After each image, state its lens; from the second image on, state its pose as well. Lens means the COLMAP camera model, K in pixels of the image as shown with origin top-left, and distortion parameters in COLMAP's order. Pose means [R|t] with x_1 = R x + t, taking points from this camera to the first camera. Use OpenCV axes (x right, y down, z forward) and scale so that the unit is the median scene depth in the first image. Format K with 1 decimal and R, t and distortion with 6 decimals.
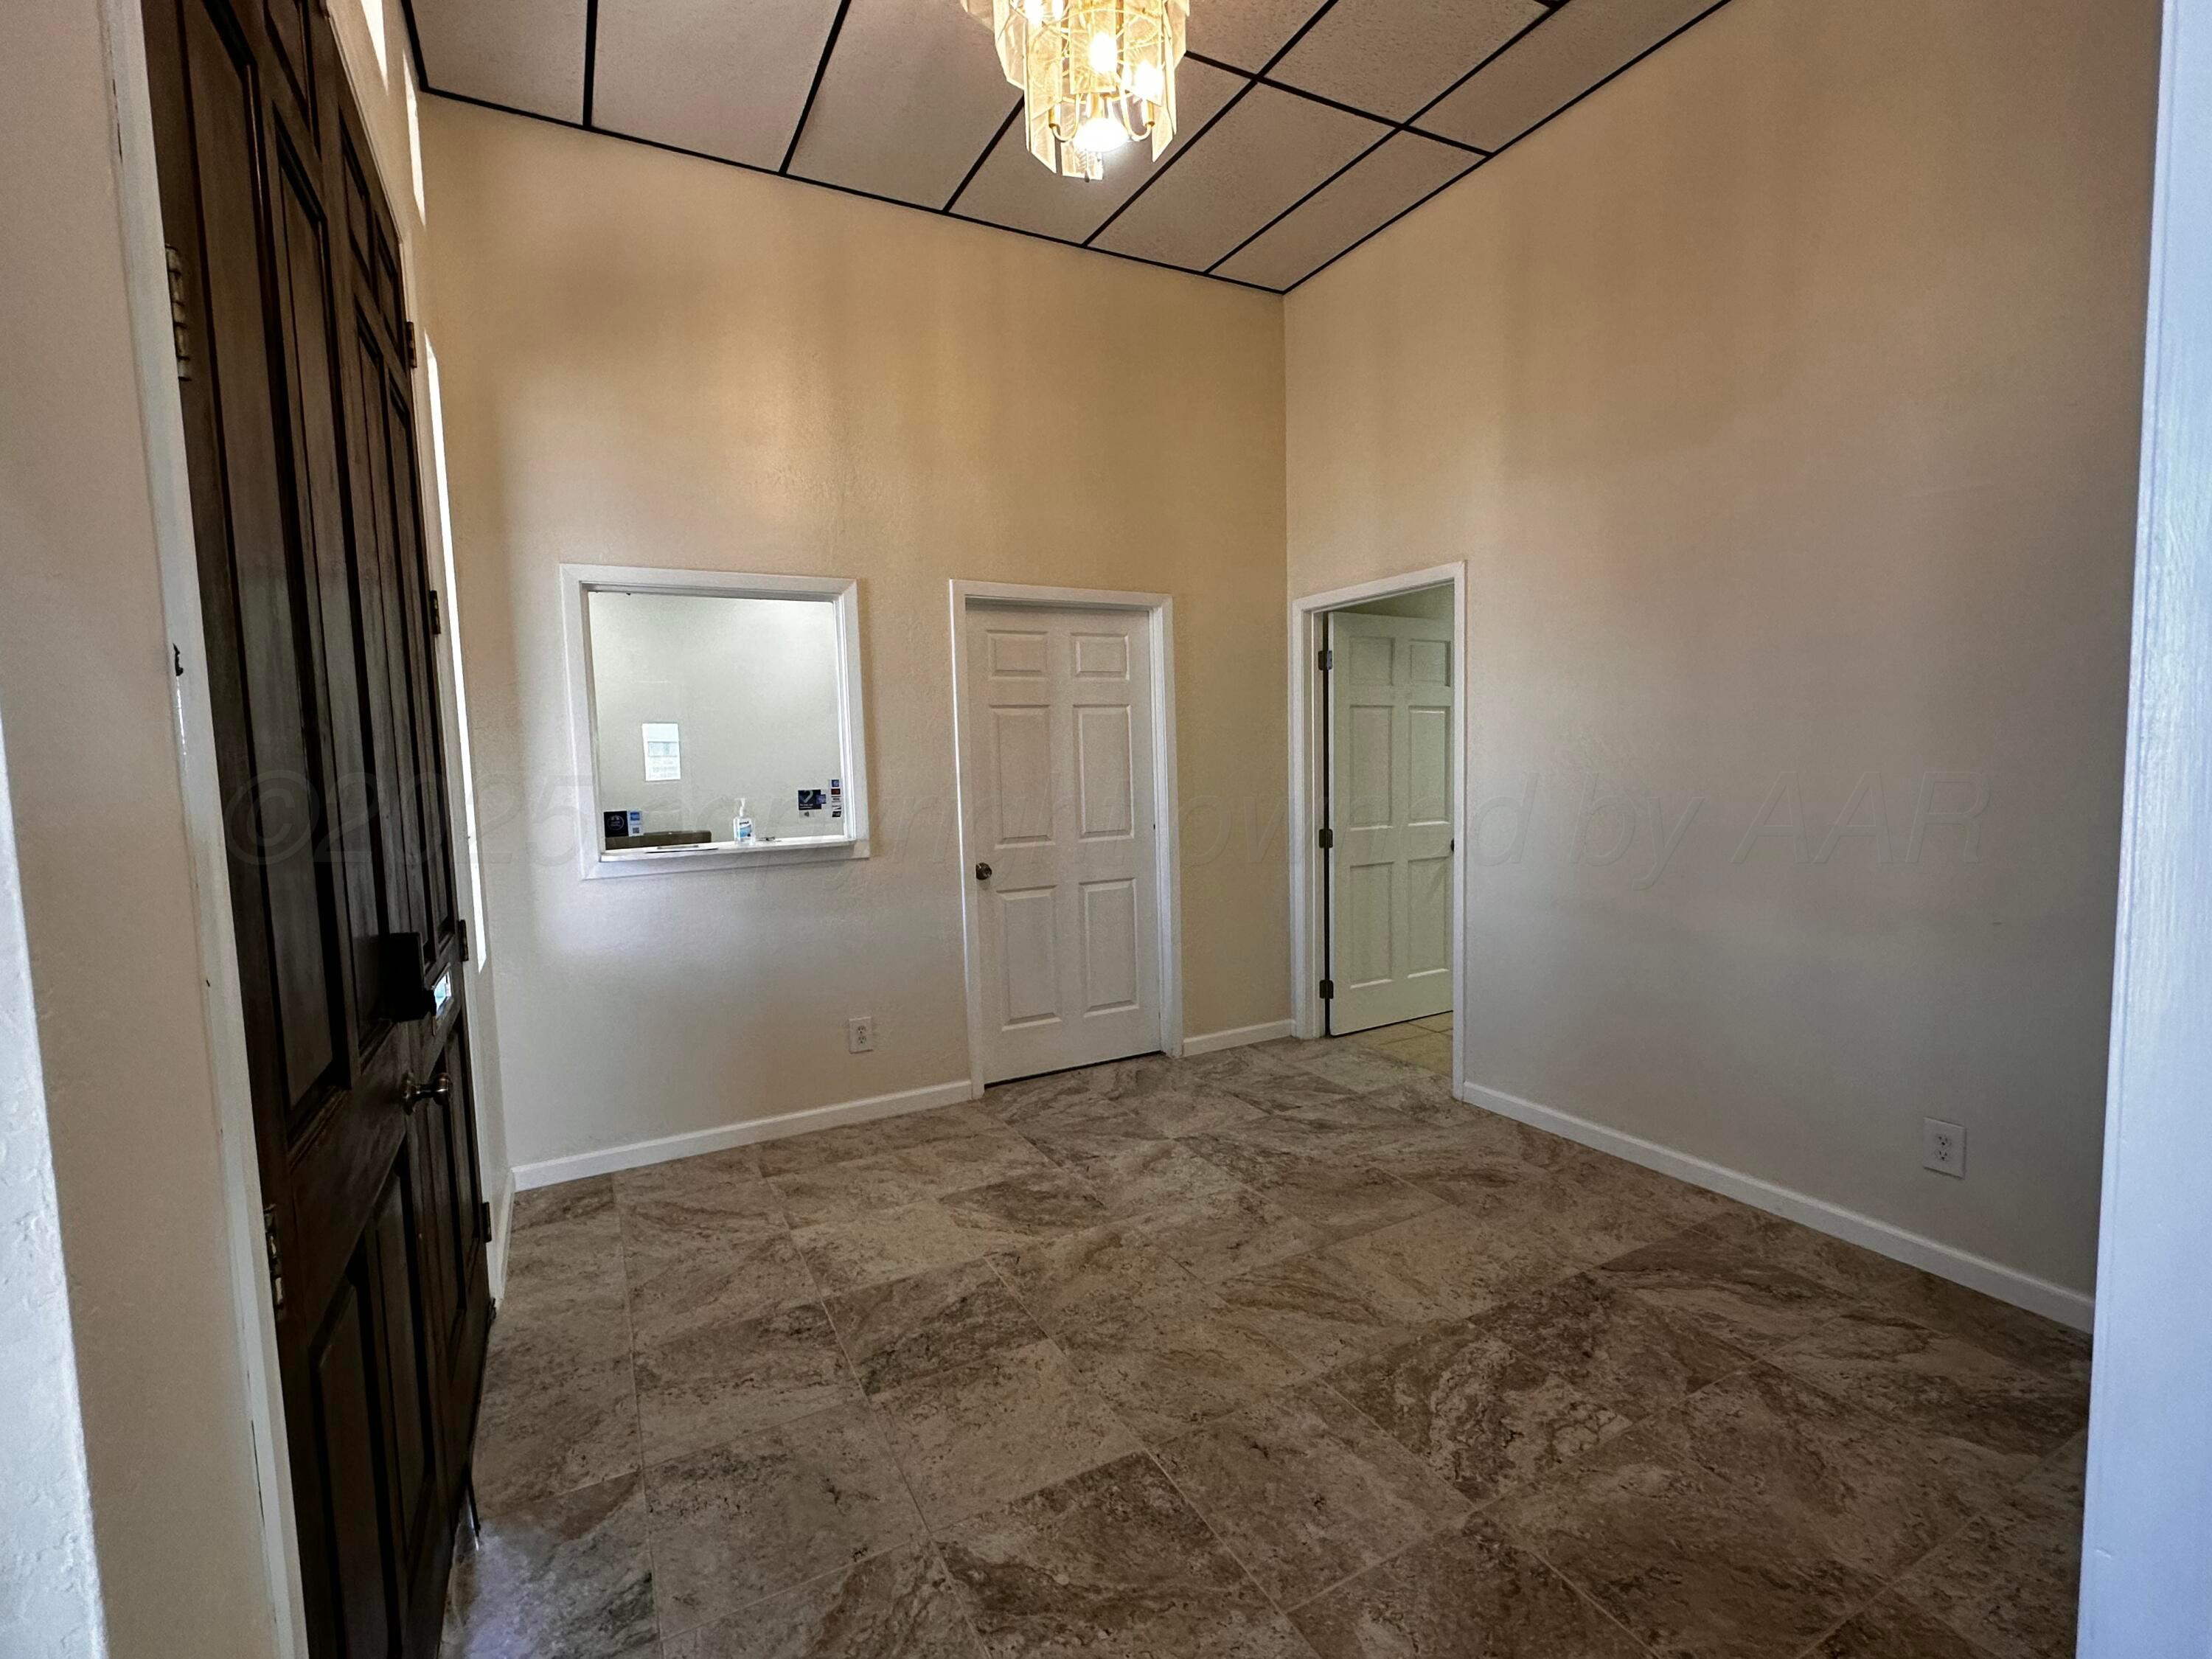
lens RADIAL K [[996.6, 0, 1104.9], [0, 996.6, 831.6], [0, 0, 1]] dist [0.002351, -0.000901]
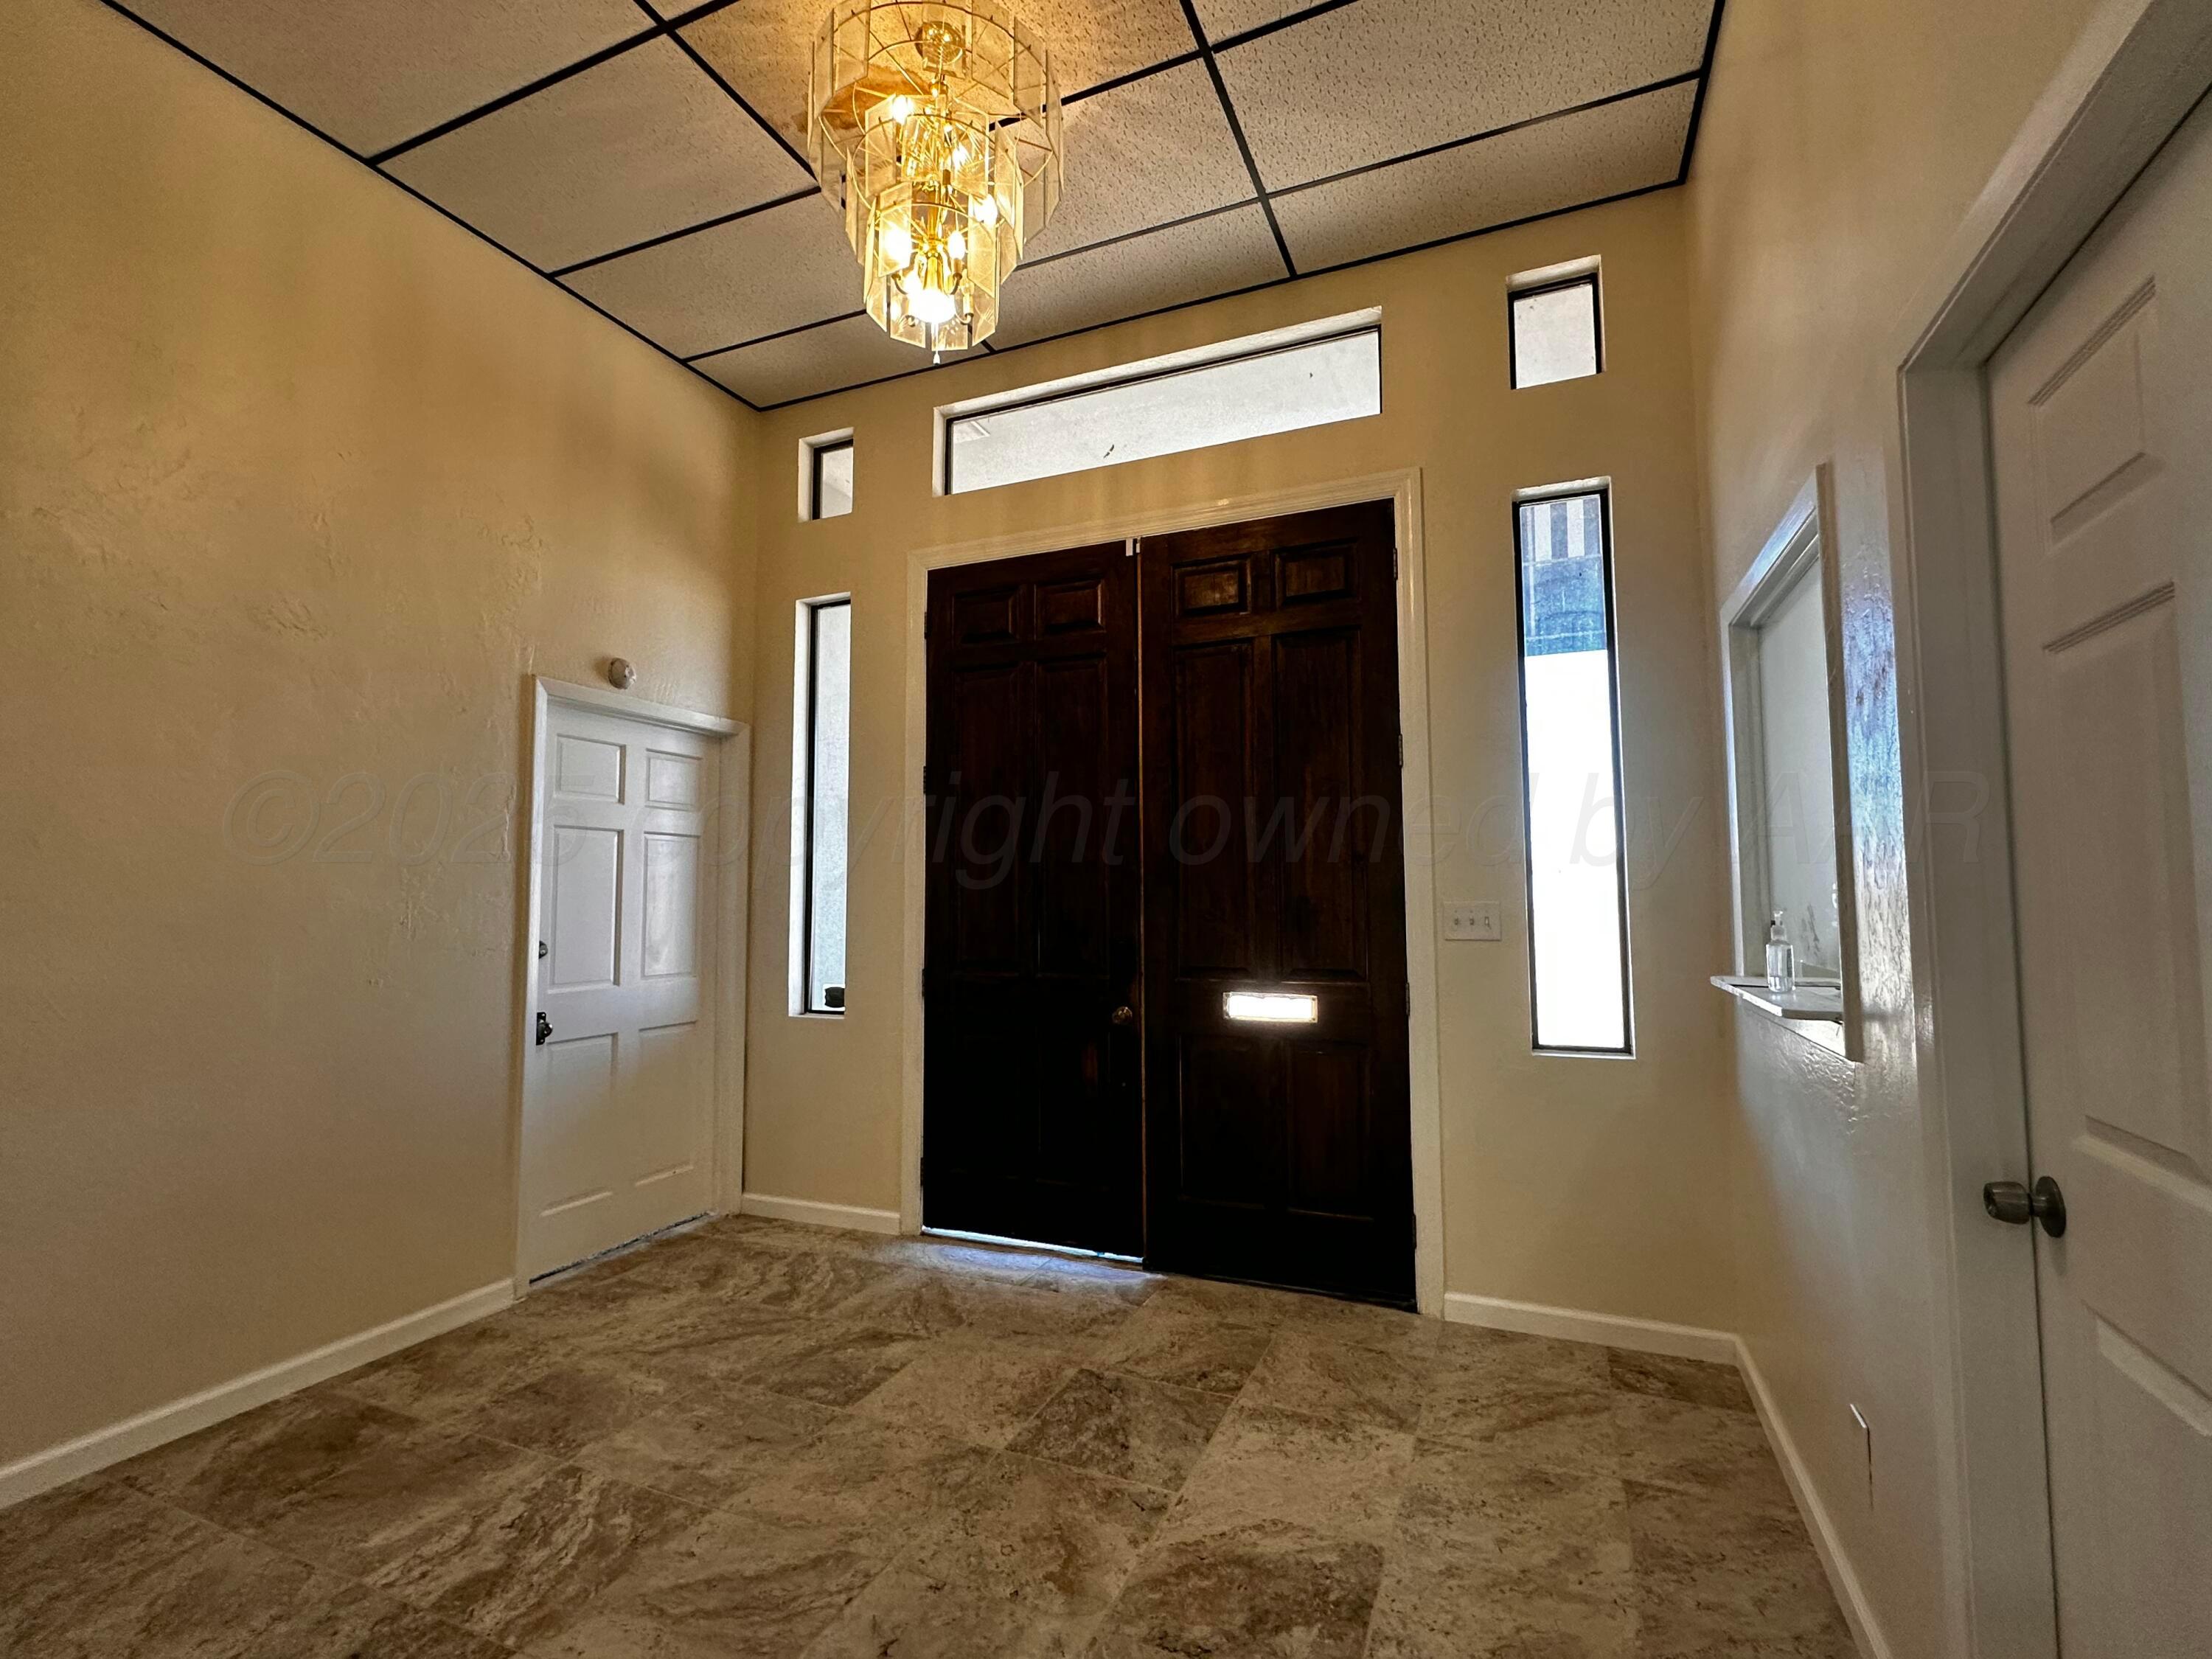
lens RADIAL K [[996.6, 0, 1106.8], [0, 996.6, 832.6], [0, 0, 1]] dist [0.002351, -0.000901]
pose [[-0.778539, -0.009345, -0.627526, 0.502797], [-0.024161, 0.999594, 0.015090, -0.122876], [0.627131, 0.026910, -0.778449, 1.869416]]
